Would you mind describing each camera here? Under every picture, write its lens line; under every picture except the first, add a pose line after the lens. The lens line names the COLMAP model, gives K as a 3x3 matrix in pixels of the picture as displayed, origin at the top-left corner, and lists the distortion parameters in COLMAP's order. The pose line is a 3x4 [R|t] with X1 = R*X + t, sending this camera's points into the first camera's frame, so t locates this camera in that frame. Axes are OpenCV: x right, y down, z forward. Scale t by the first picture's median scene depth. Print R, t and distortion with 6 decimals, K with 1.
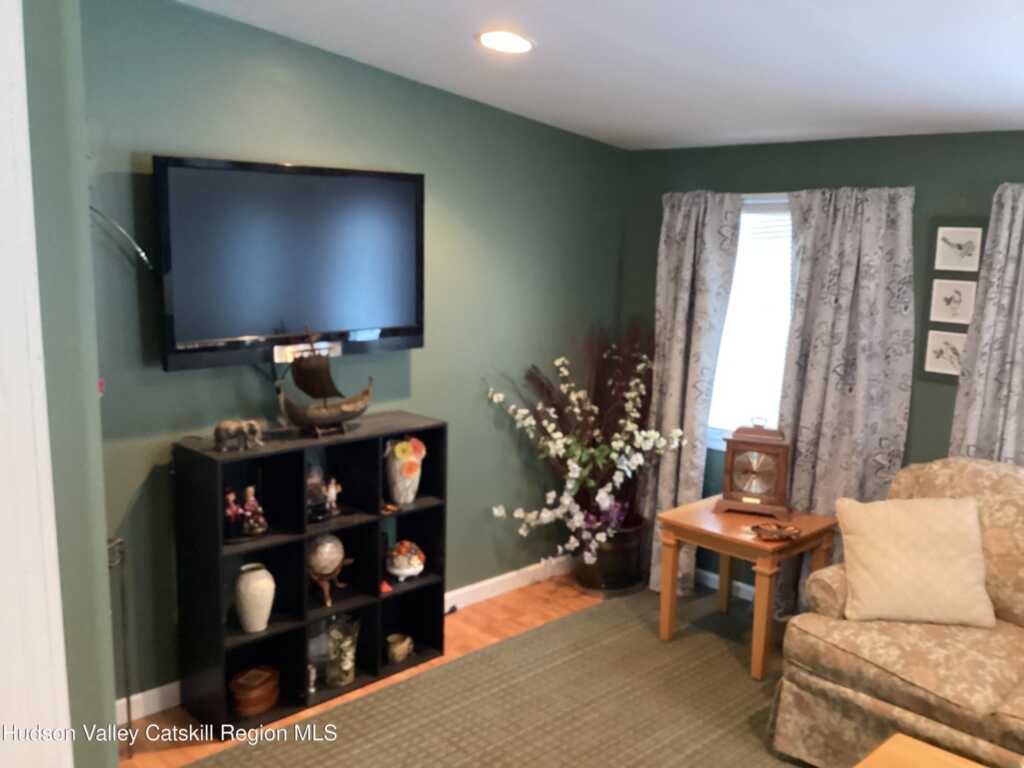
lens RADIAL K [[915.2, 0, 553.8], [0, 915.2, 391.0], [0, 0, 1]] dist [0.084860, -0.149921]
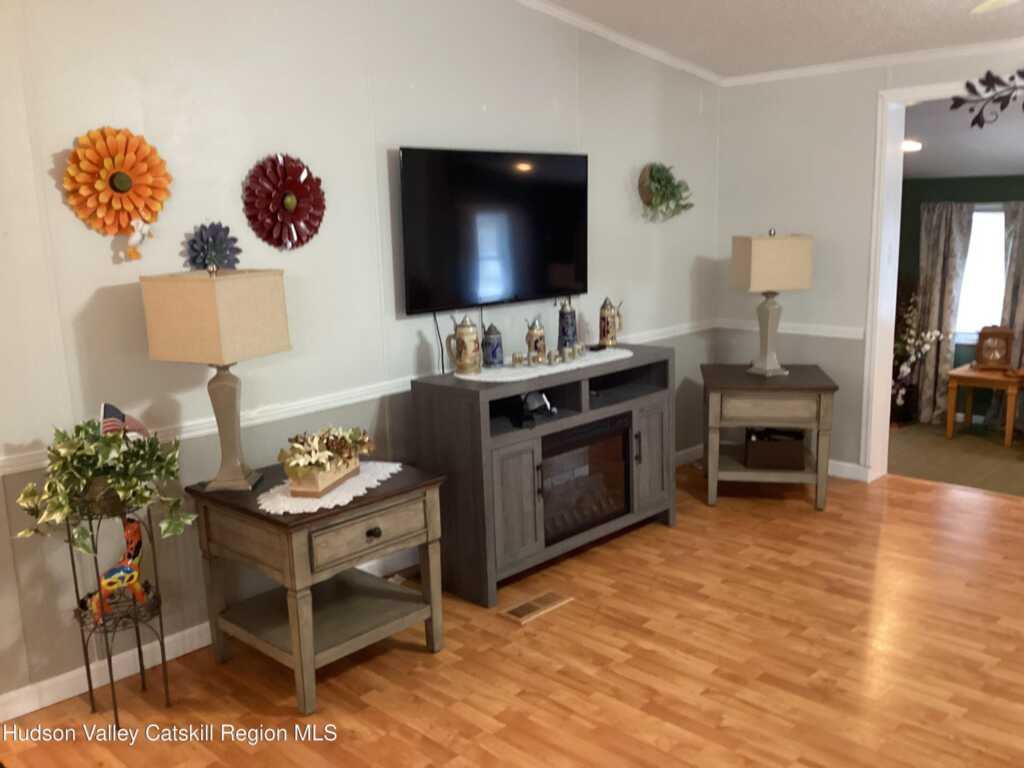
lens RADIAL K [[915.2, 0, 550.5], [0, 915.2, 405.2], [0, 0, 1]] dist [0.084860, -0.149921]
pose [[0.997768, -0.043132, 0.050975, -0.756157], [0.041665, 0.998697, 0.029483, 0.102663], [-0.052180, -0.027293, 0.998265, -0.831586]]
